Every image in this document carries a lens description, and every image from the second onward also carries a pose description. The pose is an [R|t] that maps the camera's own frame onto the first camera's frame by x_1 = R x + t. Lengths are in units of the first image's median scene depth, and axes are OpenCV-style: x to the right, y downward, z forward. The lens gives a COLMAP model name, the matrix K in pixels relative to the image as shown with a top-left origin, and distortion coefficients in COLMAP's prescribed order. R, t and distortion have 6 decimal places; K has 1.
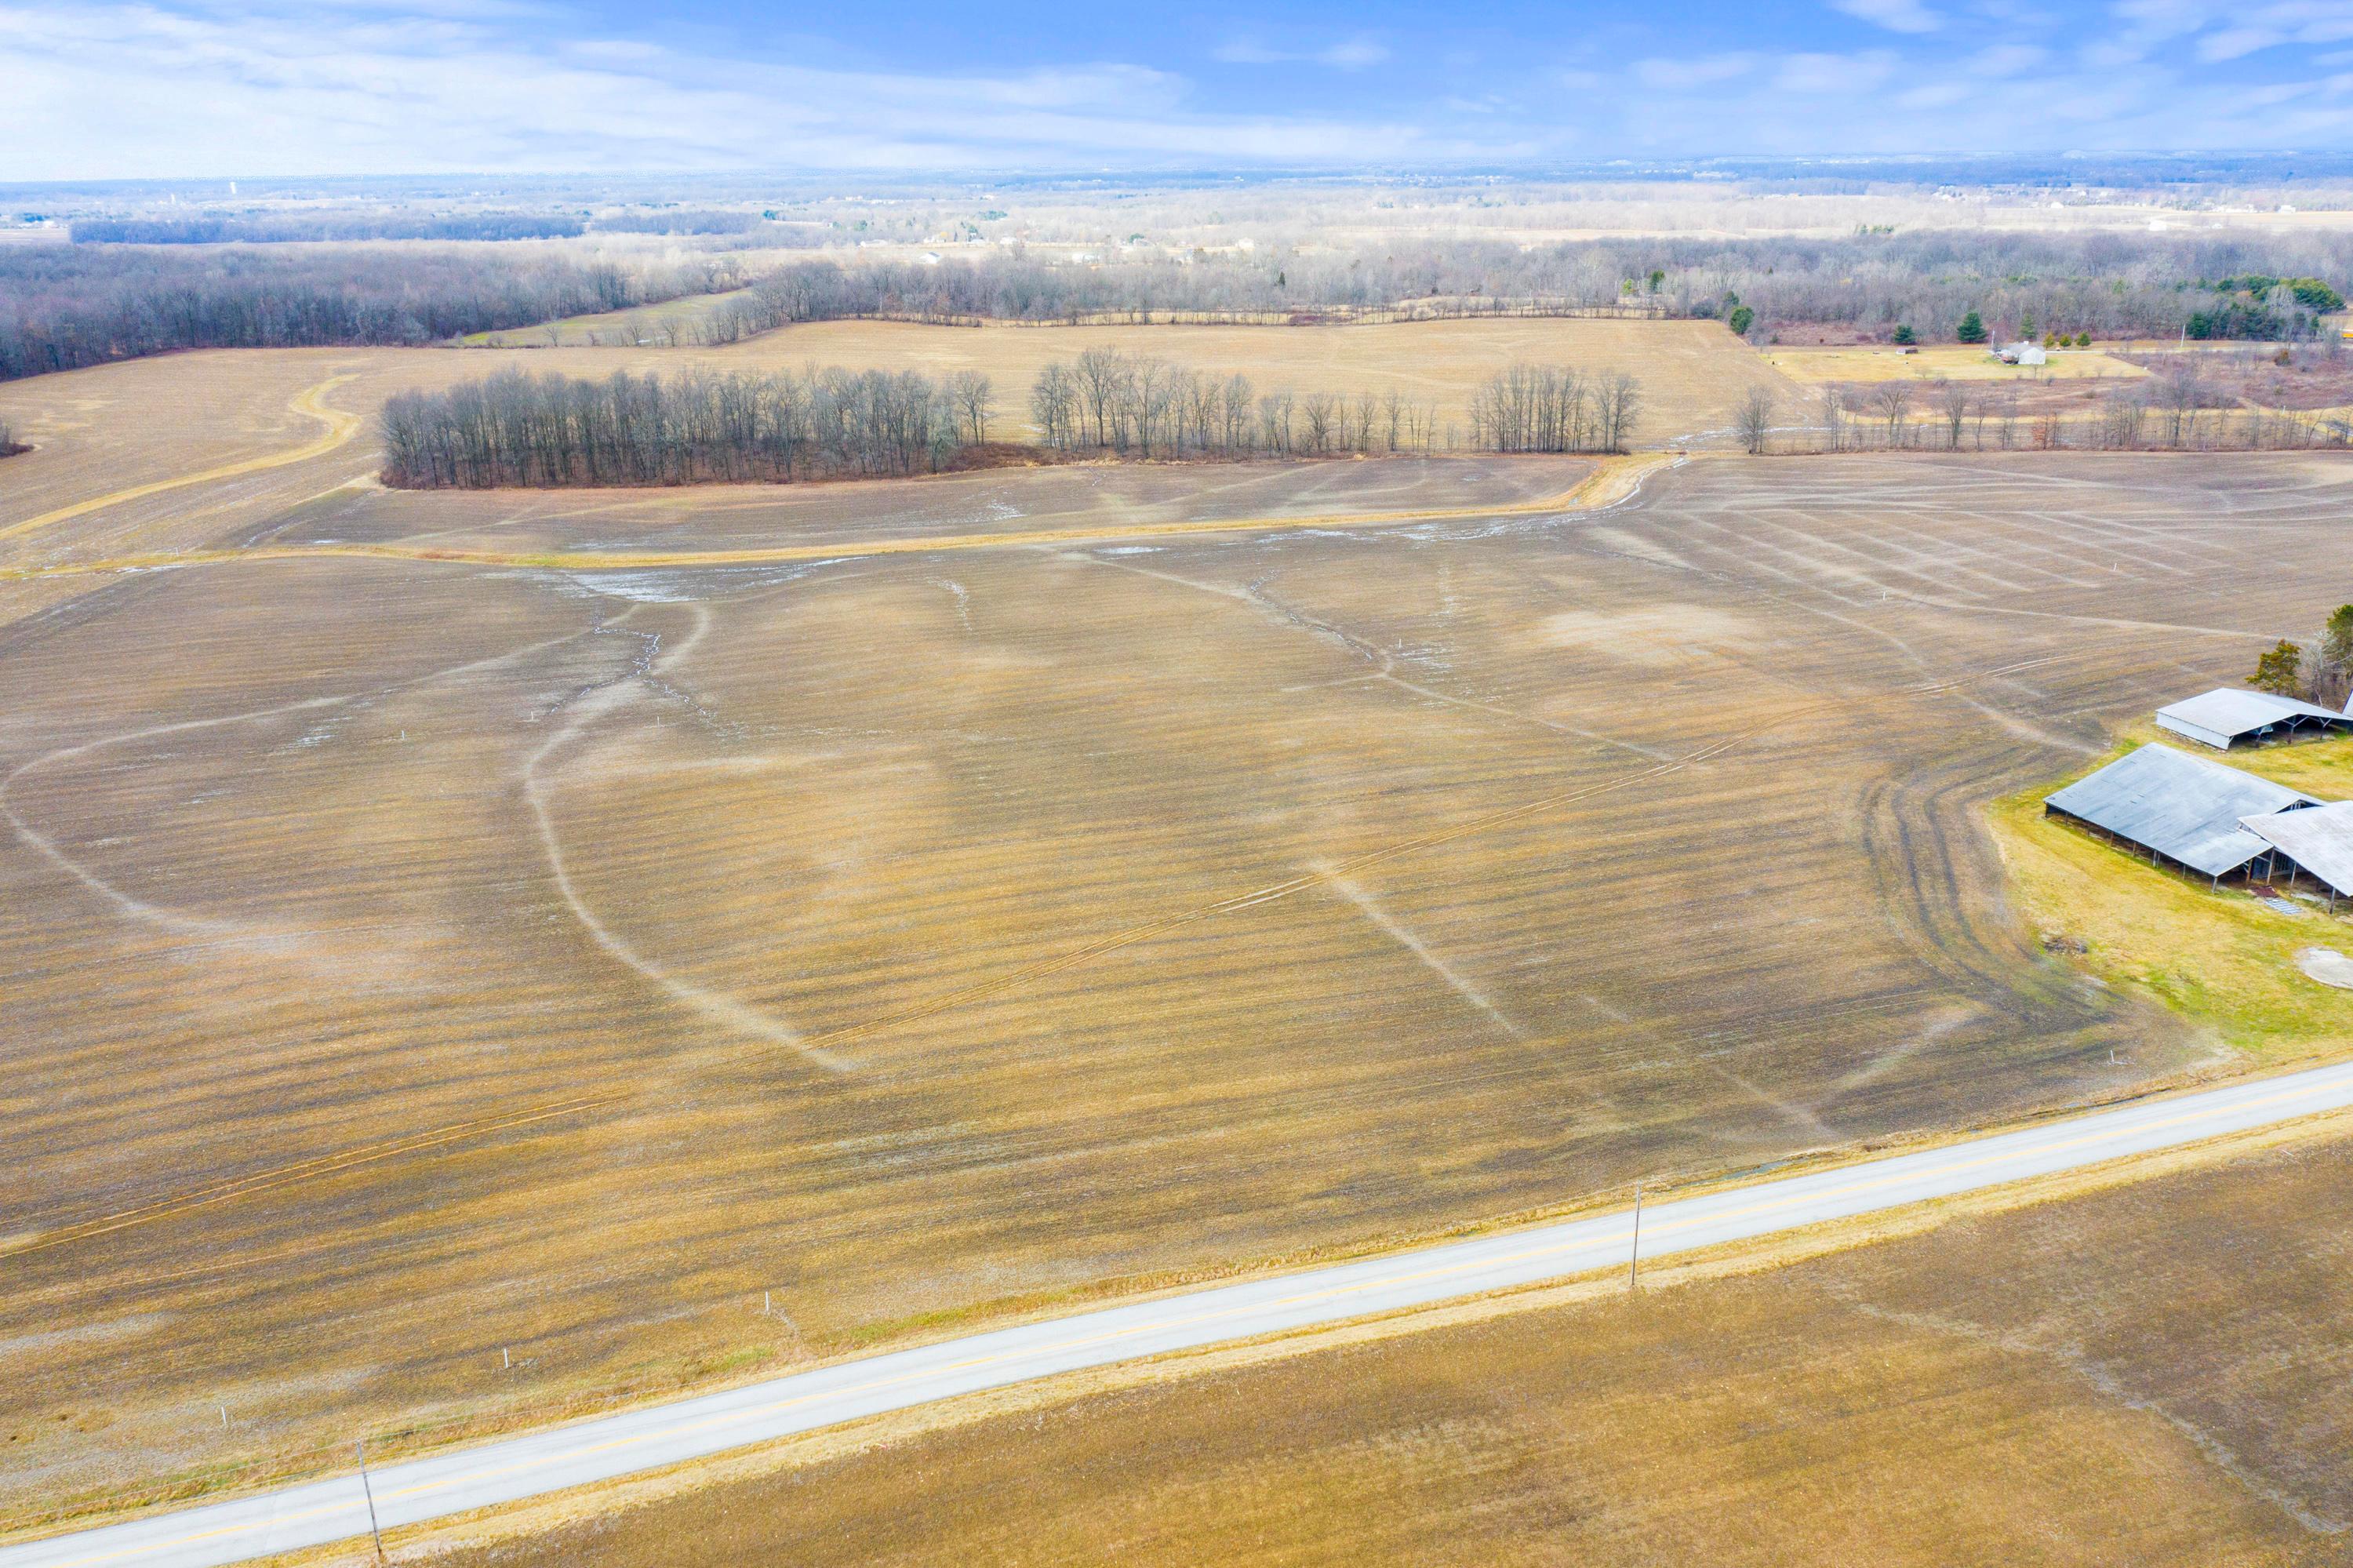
lens RADIAL K [[1873.6, 0, 1169.9], [0, 1873.6, 739.8], [0, 0, 1]] dist [-0.015741, -0.000853]
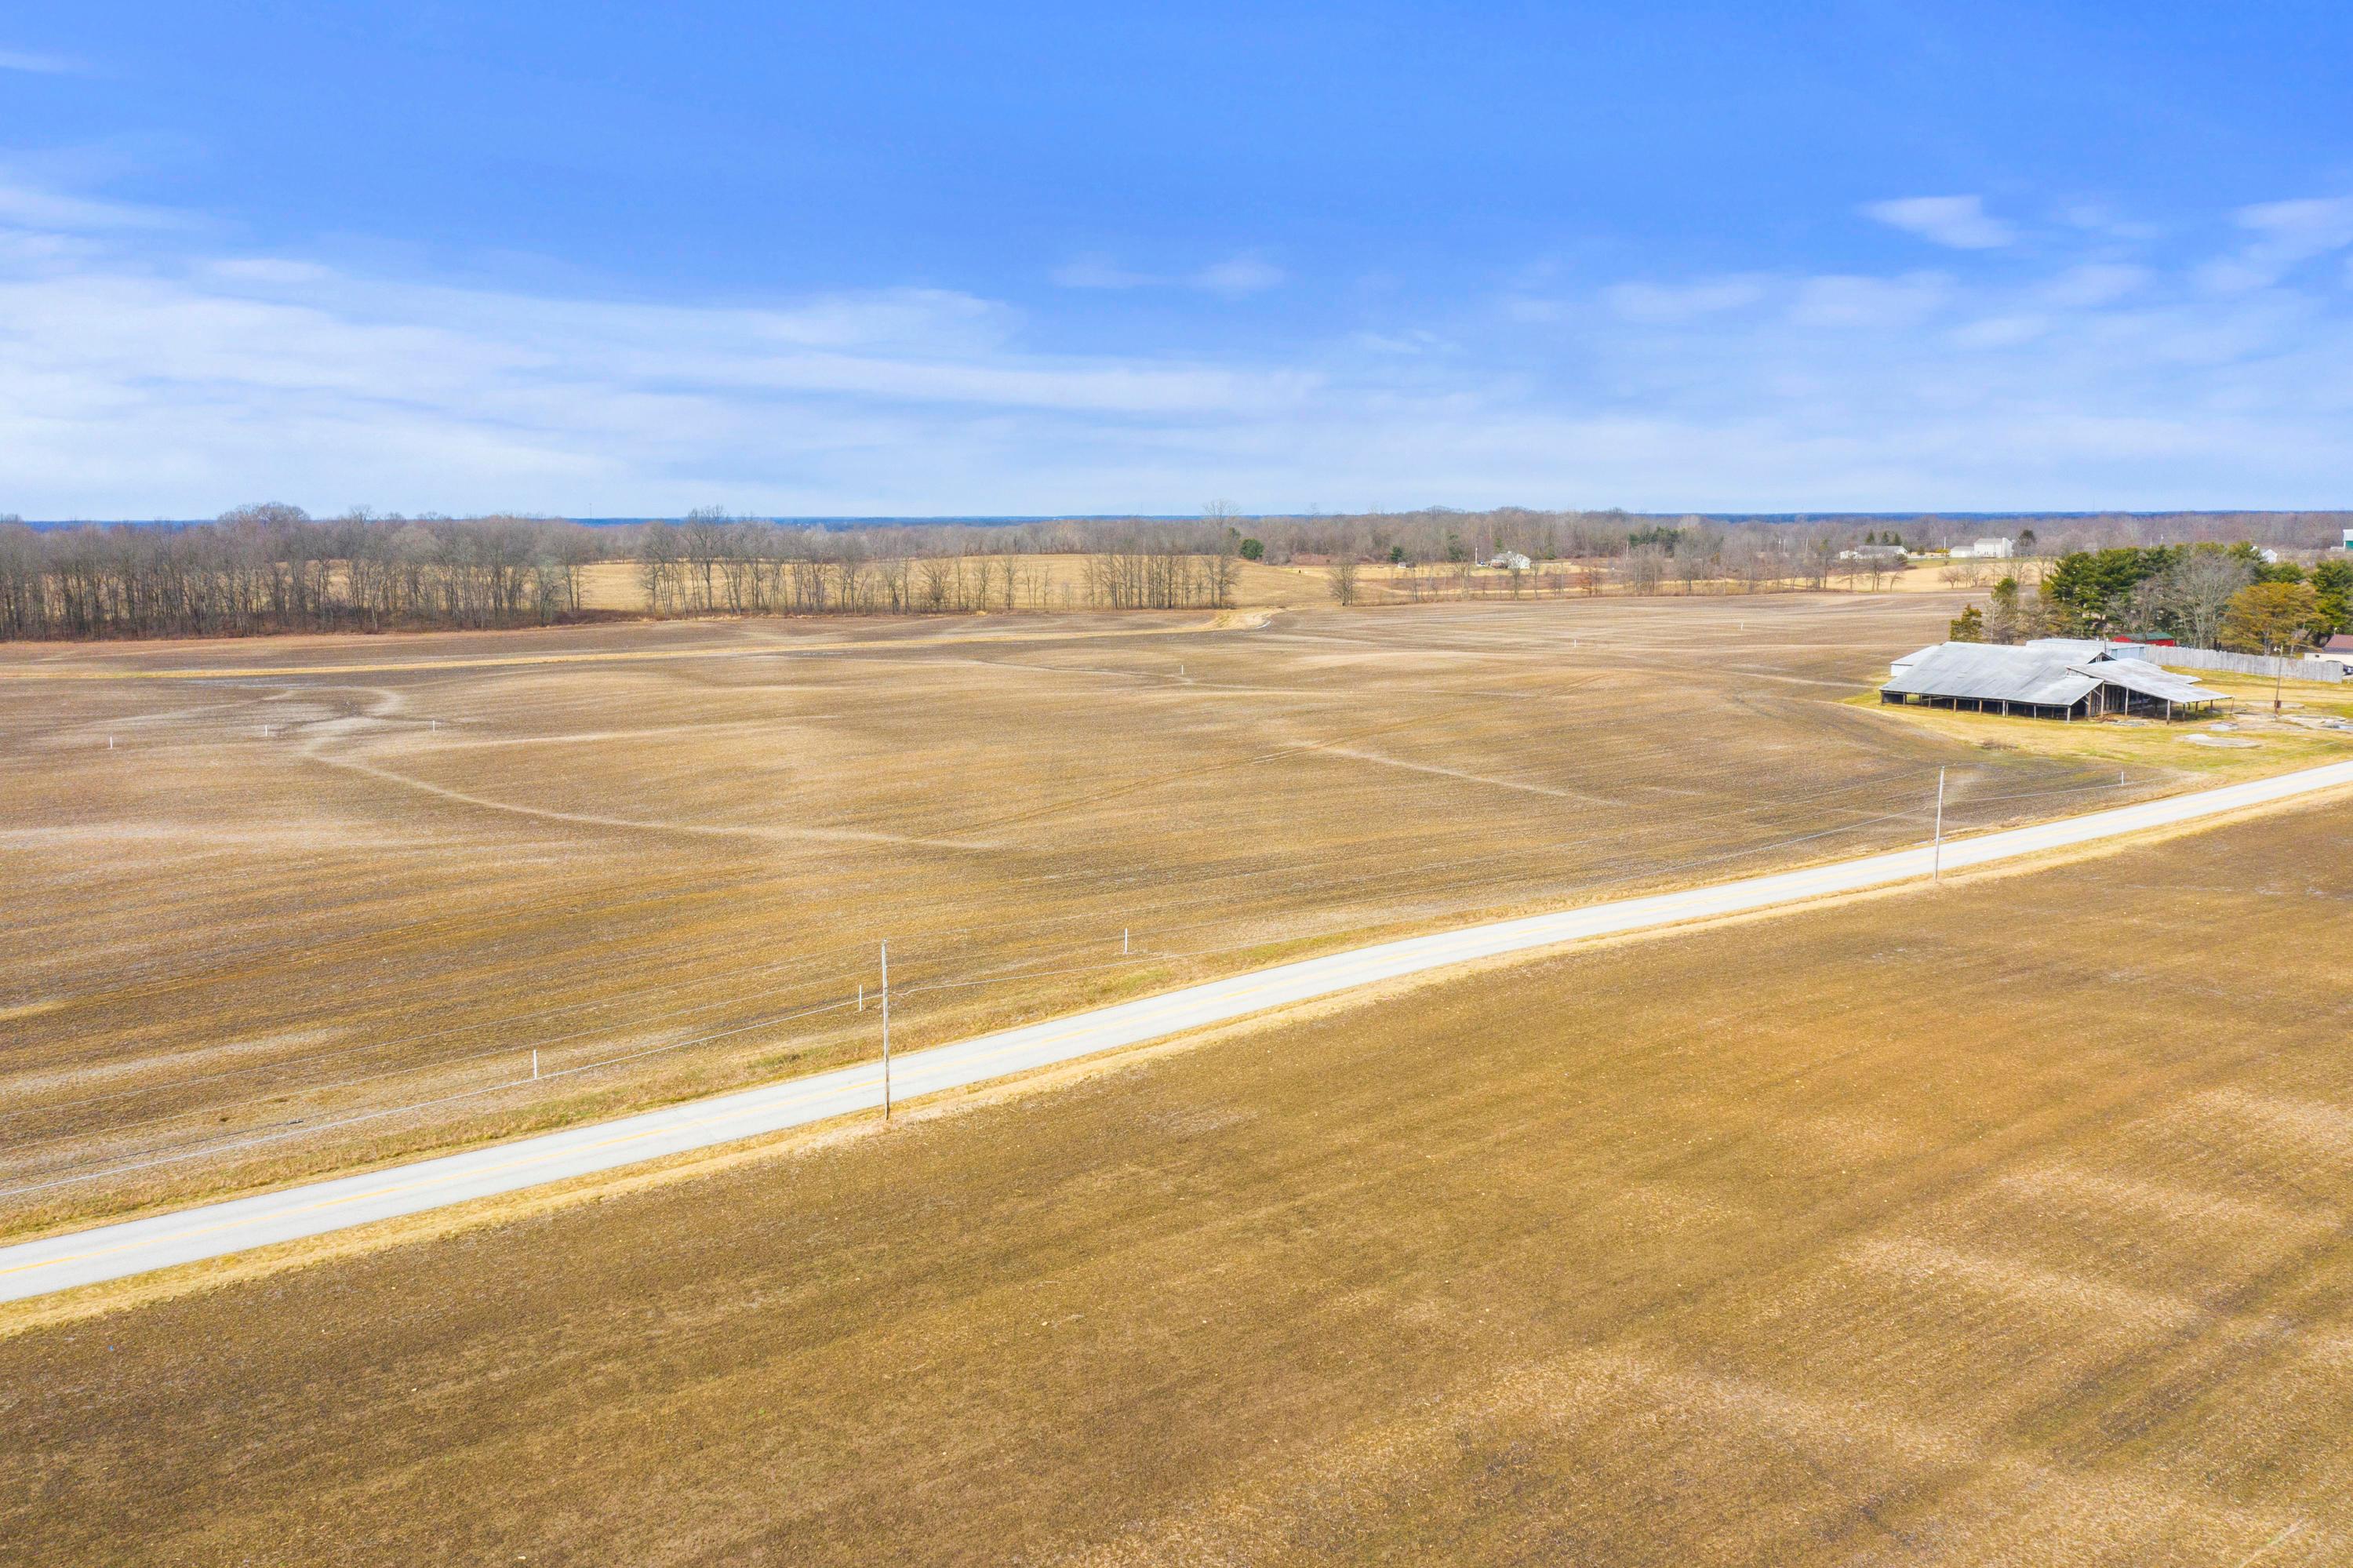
lens RADIAL K [[1878.6, 0, 1176.4], [0, 1878.6, 724.6], [0, 0, 1]] dist [-0.014885, 0.002778]
pose [[0.946642, -0.026025, 0.321233, -0.257047], [0.087812, 0.979851, -0.179390, 0.198368], [-0.310092, 0.198026, 0.929854, 0.100038]]
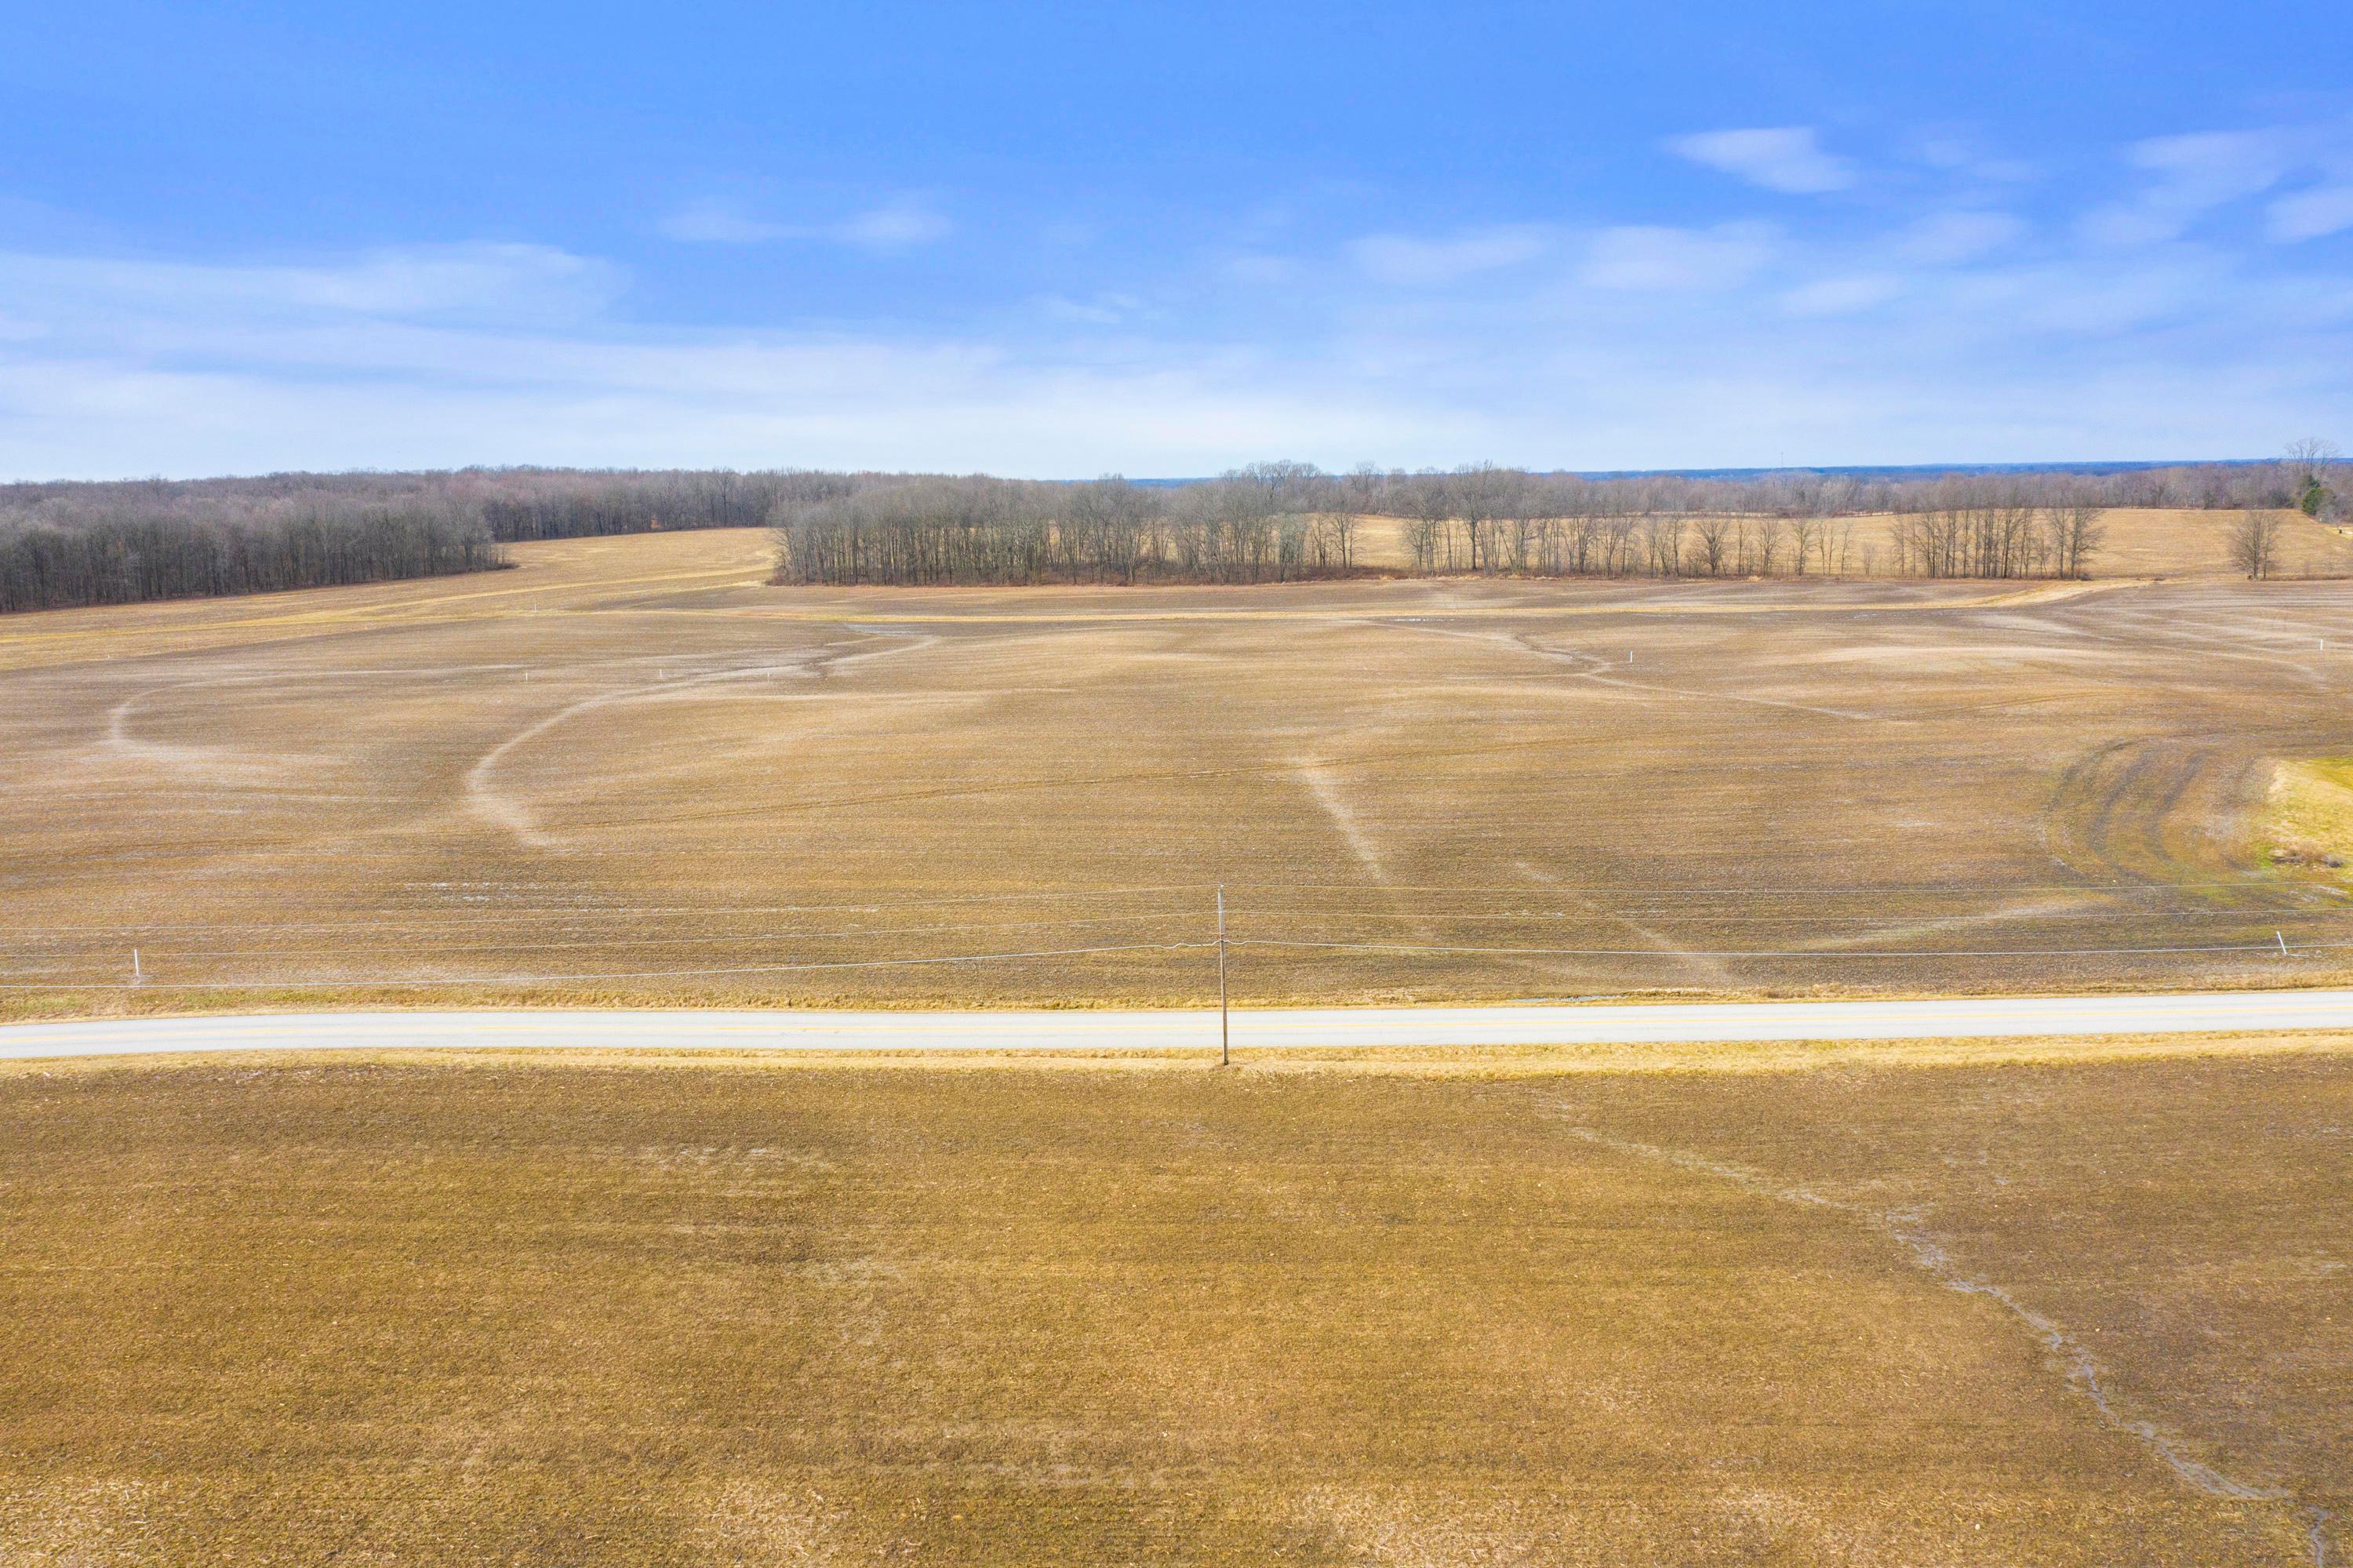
lens RADIAL K [[1866.8, 0, 1173.5], [0, 1866.8, 726.2], [0, 0, 1]] dist [-0.017759, 0.005808]
pose [[0.949988, 0.038696, -0.309881, 0.239103], [-0.089184, 0.984586, -0.150457, 0.155079], [0.299282, 0.170569, 0.938795, 0.211513]]
